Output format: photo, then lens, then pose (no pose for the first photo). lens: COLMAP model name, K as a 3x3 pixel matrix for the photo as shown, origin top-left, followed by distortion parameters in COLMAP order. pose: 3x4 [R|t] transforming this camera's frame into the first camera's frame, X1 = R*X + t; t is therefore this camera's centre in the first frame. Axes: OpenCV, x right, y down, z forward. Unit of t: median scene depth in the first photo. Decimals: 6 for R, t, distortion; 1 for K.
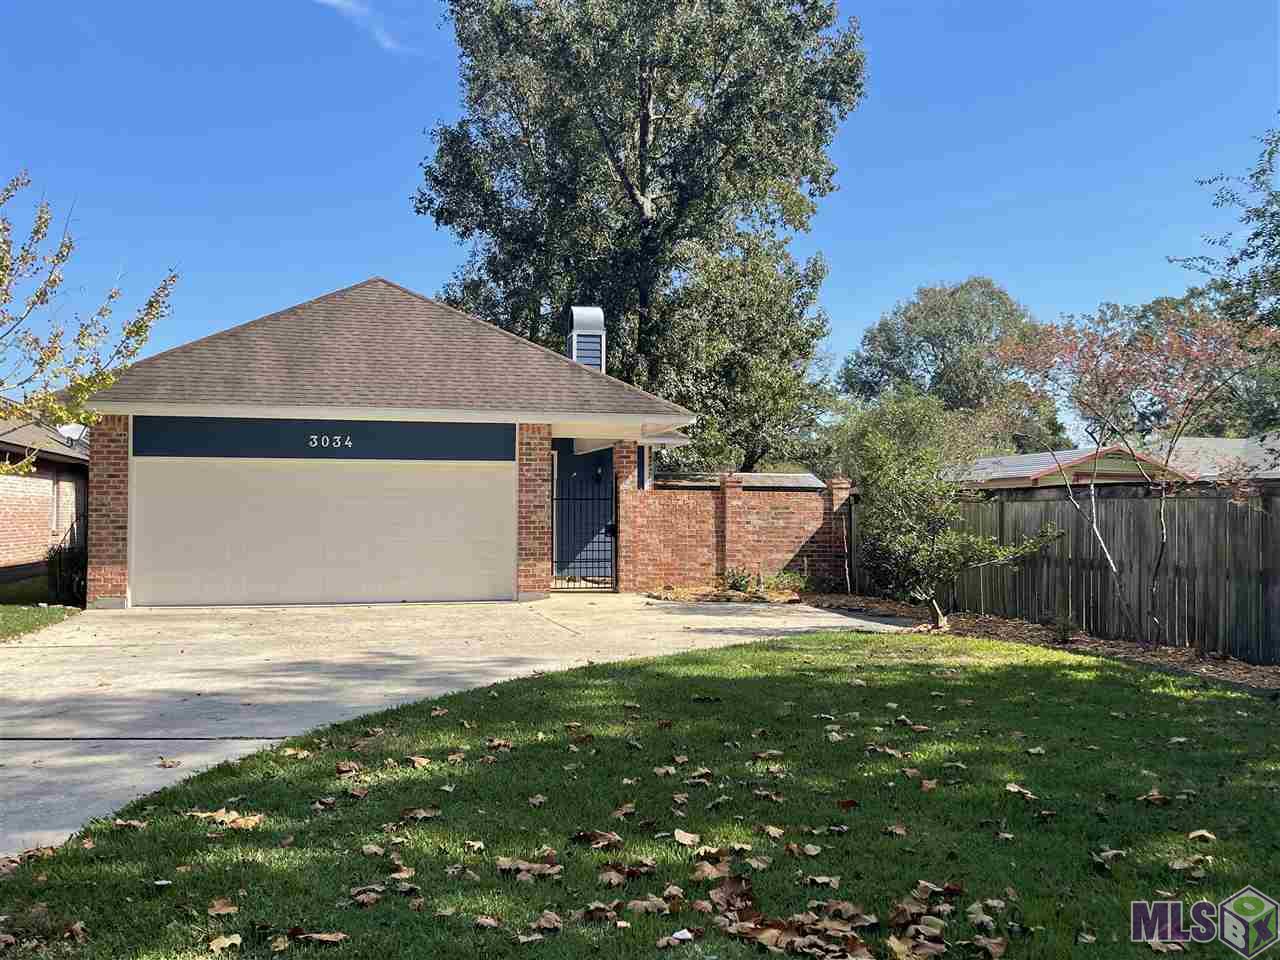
lens RADIAL K [[1269.7, 0, 640.0], [0, 1269.7, 483.9], [0, 0, 1]] dist [-0.014131, 0.000000]
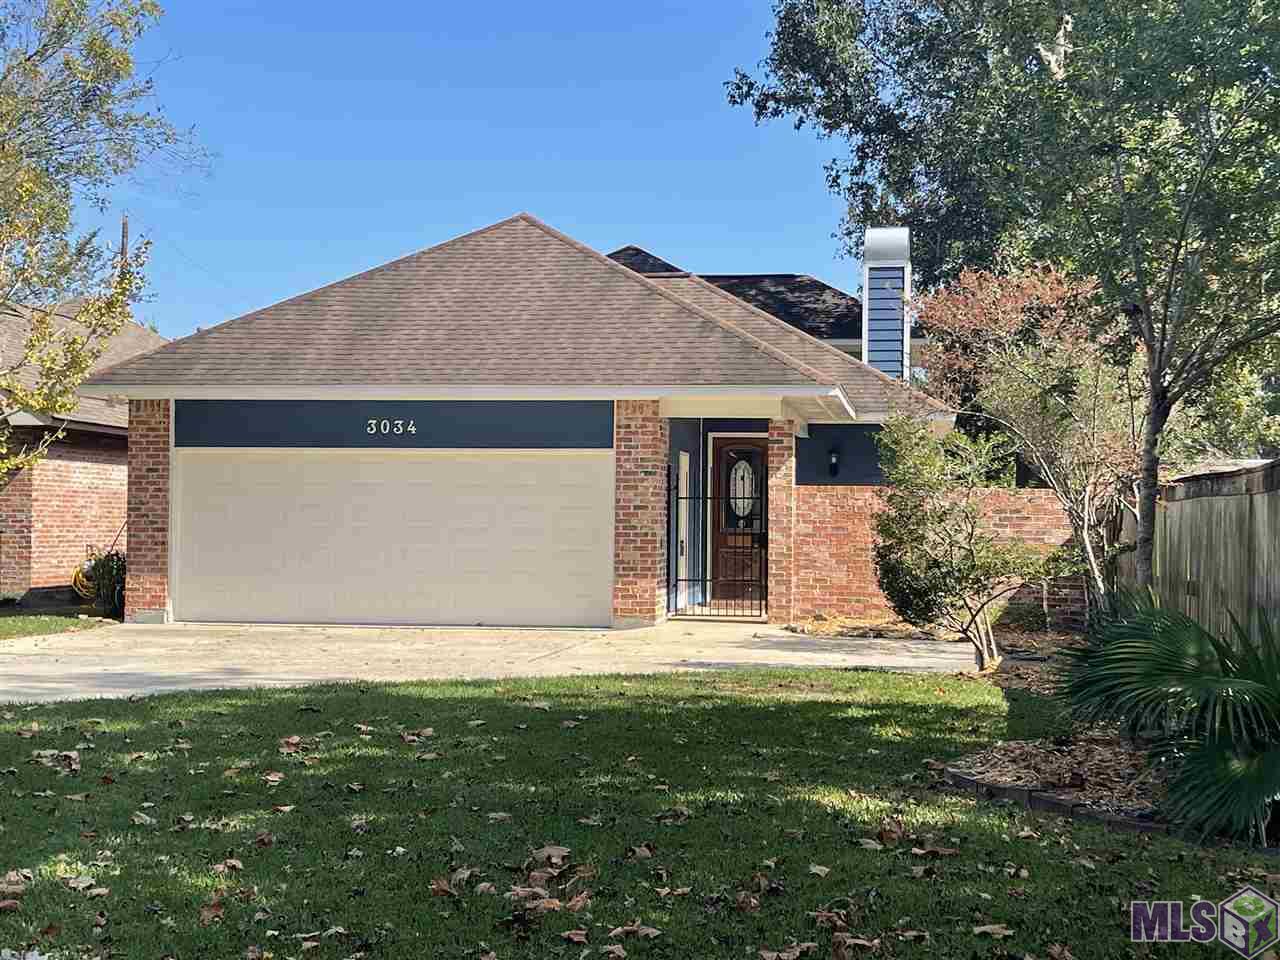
lens RADIAL K [[1976.8, 0, 640.0], [0, 1976.8, 479.2], [0, 0, 1]] dist [0.056780, 0.000000]
pose [[0.916616, -0.001984, -0.399764, 0.402205], [0.002514, 0.999997, 0.000802, -0.000273], [0.399761, -0.001740, 0.916618, -0.103552]]
